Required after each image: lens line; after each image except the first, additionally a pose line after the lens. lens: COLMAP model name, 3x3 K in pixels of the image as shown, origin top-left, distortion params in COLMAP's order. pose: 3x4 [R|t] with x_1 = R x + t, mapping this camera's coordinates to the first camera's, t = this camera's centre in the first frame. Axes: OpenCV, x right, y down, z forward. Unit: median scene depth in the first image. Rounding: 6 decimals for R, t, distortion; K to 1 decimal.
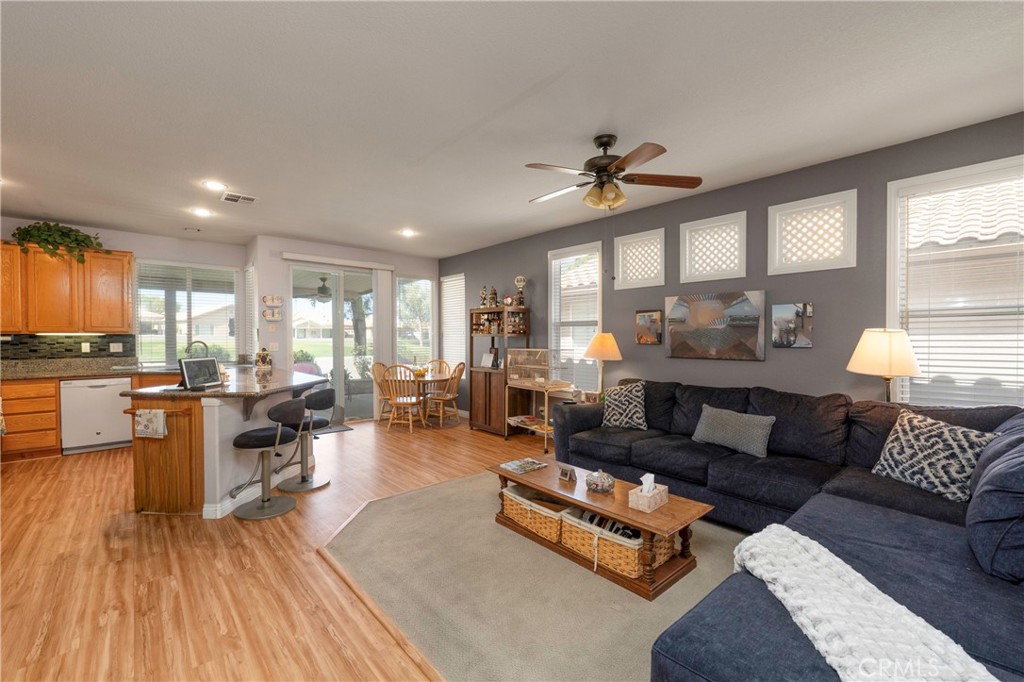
lens RADIAL K [[424.2, 0, 513.9], [0, 424.2, 343.0], [0, 0, 1]] dist [-0.012822, 0.000236]
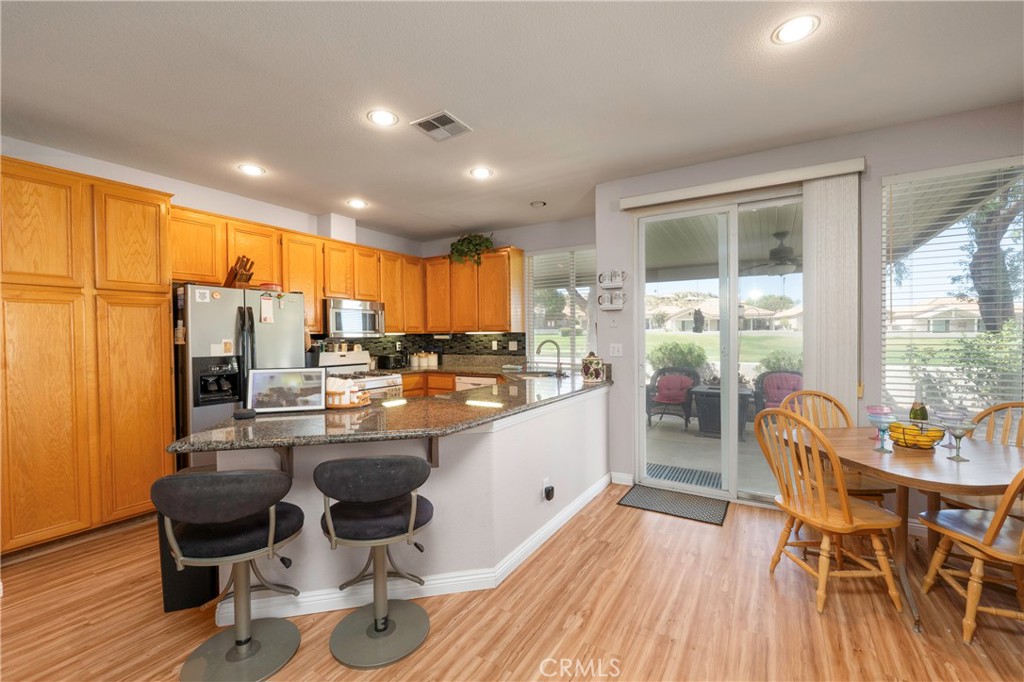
lens RADIAL K [[424.2, 0, 510.1], [0, 424.2, 342.7], [0, 0, 1]] dist [-0.012822, 0.000236]
pose [[0.280960, 0.016096, -0.959584, 0.015192], [-0.004878, 0.999870, 0.015343, -0.013224], [0.959707, 0.000370, 0.281002, 0.760069]]
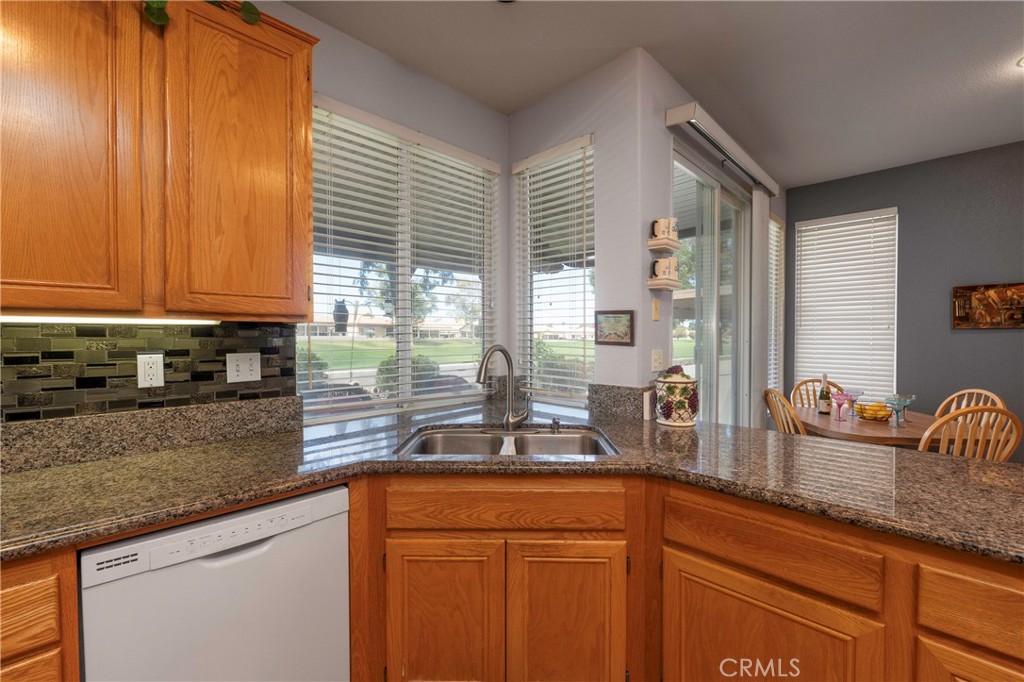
lens RADIAL K [[424.2, 0, 513.5], [0, 424.2, 341.4], [0, 0, 1]] dist [-0.012822, 0.000236]
pose [[0.998437, 0.000570, 0.055883, -0.823671], [-0.000690, 0.999997, 0.002145, -0.009385], [-0.055882, -0.002180, 0.998435, 0.731324]]
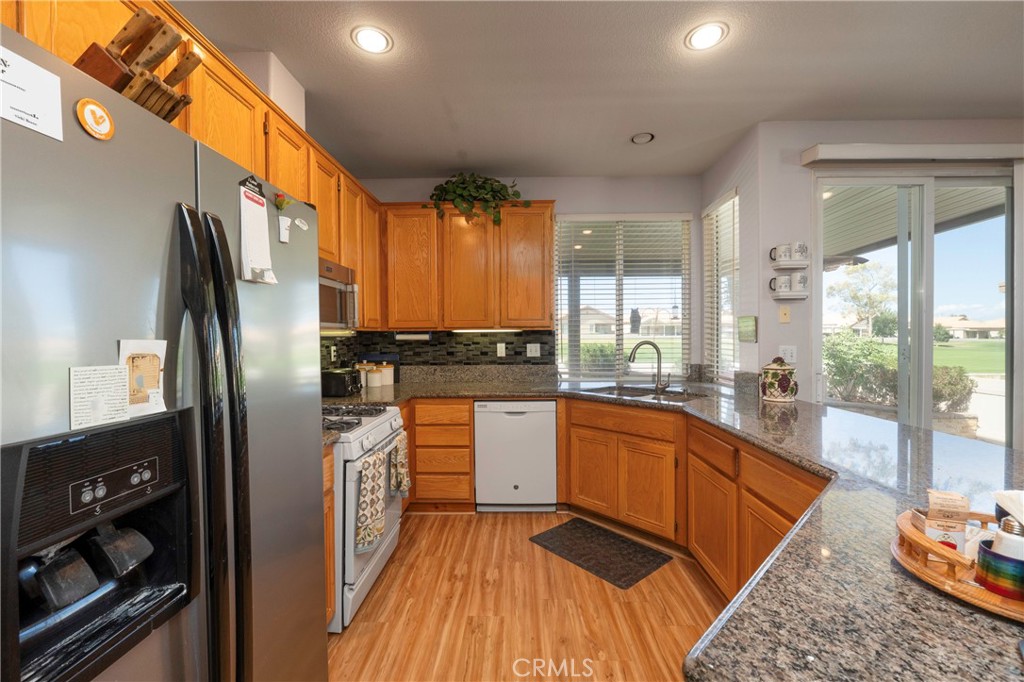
lens RADIAL K [[424.2, 0, 508.9], [0, 424.2, 341.0], [0, 0, 1]] dist [-0.012822, 0.000236]
pose [[0.723765, 0.005996, -0.690021, -0.539552], [-0.003986, 0.999982, 0.004508, -0.007408], [0.690035, -0.000513, 0.723775, 0.510391]]
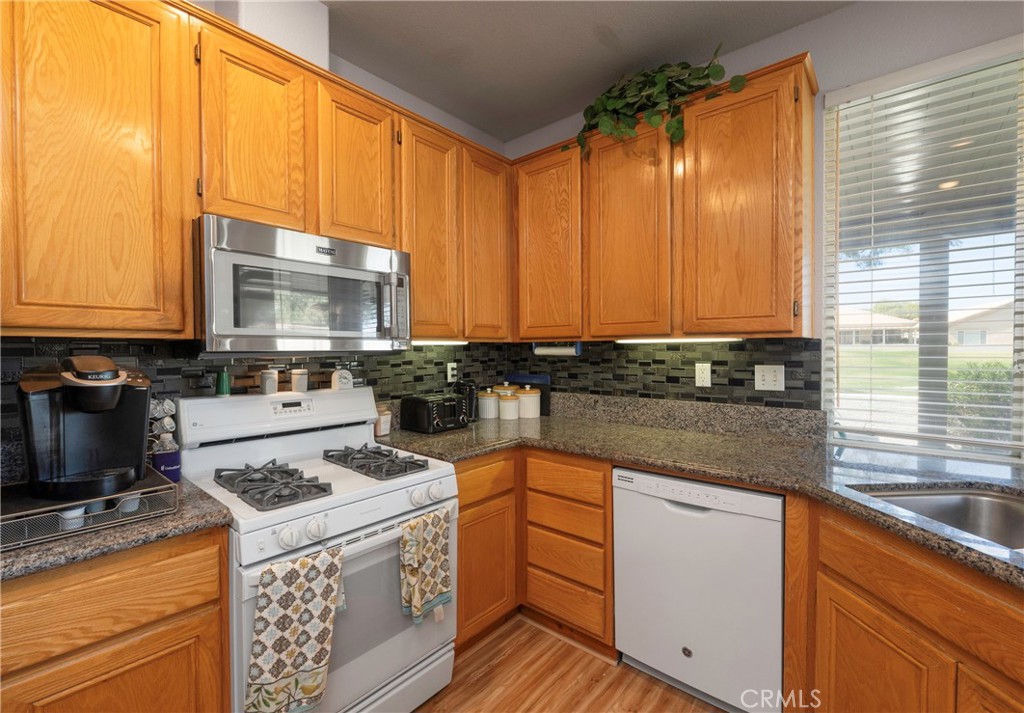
lens RADIAL K [[442.6, 0, 504.3], [0, 442.6, 357.0], [0, 0, 1]] dist [-0.008484, -0.000568]
pose [[0.124436, 0.018455, -0.992056, -0.657876], [-0.008811, 0.999808, 0.017494, -0.011501], [0.992189, 0.006564, 0.124575, 0.789106]]
